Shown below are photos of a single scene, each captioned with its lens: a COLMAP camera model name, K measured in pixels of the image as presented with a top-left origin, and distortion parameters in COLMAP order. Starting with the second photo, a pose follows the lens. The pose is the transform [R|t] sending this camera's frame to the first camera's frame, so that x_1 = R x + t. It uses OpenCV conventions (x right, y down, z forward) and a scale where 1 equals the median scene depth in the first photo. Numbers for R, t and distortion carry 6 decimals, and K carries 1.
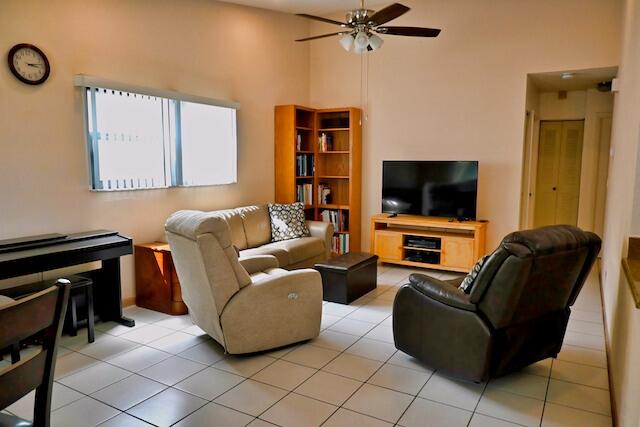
lens RADIAL K [[459.2, 0, 320.0], [0, 459.2, 213.5], [0, 0, 1]] dist [0.001200, -0.003095]
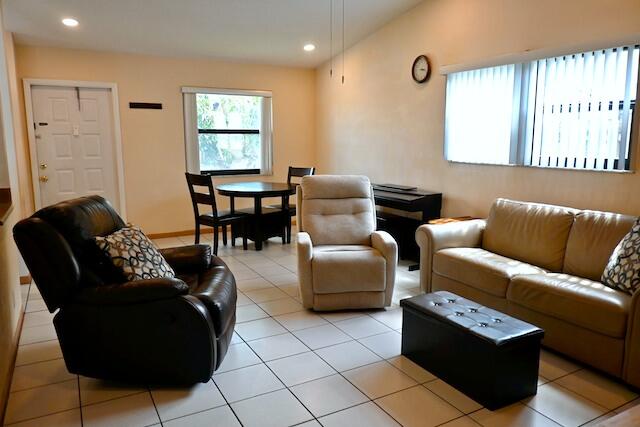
lens RADIAL K [[459.2, 0, 320.0], [0, 459.2, 213.5], [0, 0, 1]] dist [0.001200, -0.003095]
pose [[-0.467541, 0.154683, -0.870333, 0.693508], [-0.086666, 0.971806, 0.219275, -0.145094], [0.879713, 0.177948, -0.440953, 1.198297]]
